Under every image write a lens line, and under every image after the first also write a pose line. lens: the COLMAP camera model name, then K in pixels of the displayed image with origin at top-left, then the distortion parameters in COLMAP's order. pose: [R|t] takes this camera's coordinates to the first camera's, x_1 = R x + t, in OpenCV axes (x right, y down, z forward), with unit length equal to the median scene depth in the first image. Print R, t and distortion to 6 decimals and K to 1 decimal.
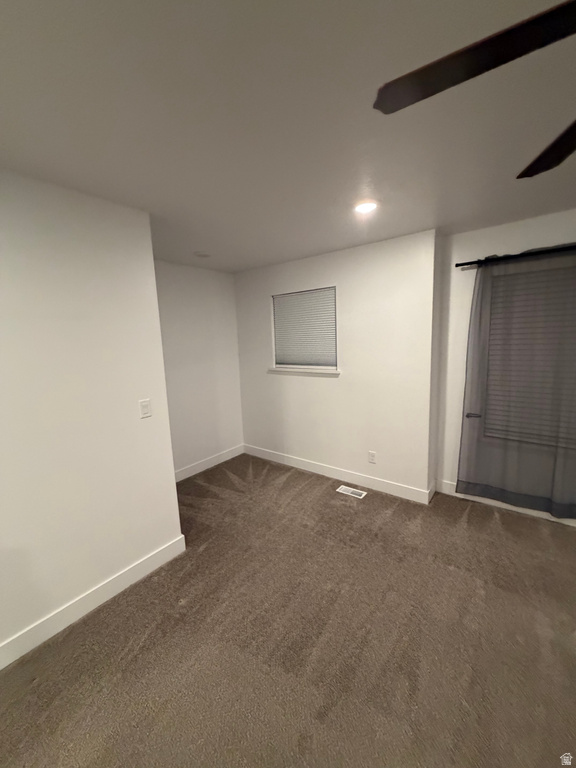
lens RADIAL K [[306.7, 0, 287.6], [0, 306.7, 382.5], [0, 0, 1]] dist [-0.002912, 0.000010]
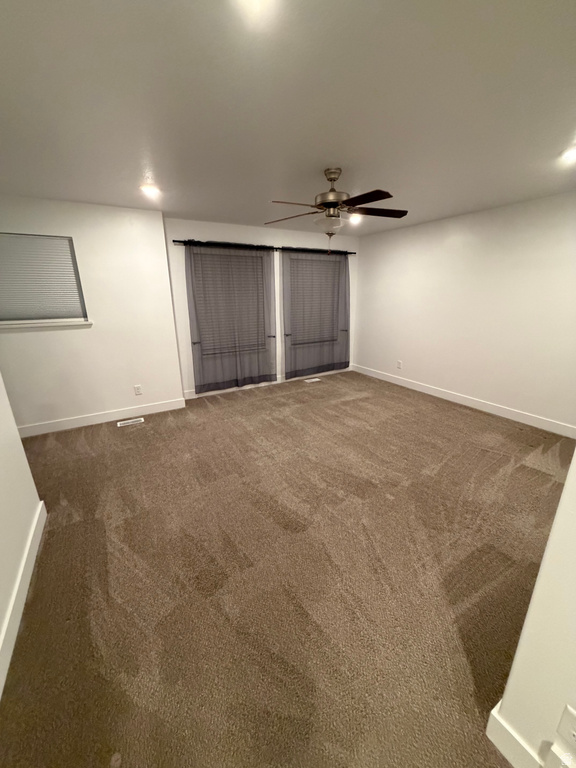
lens RADIAL K [[306.7, 0, 290.2], [0, 306.7, 385.9], [0, 0, 1]] dist [-0.002912, 0.000010]
pose [[0.366943, -0.242321, 0.898128, -0.729818], [0.125789, 0.969534, 0.210193, 0.052892], [-0.921700, 0.035846, 0.386245, -0.060334]]
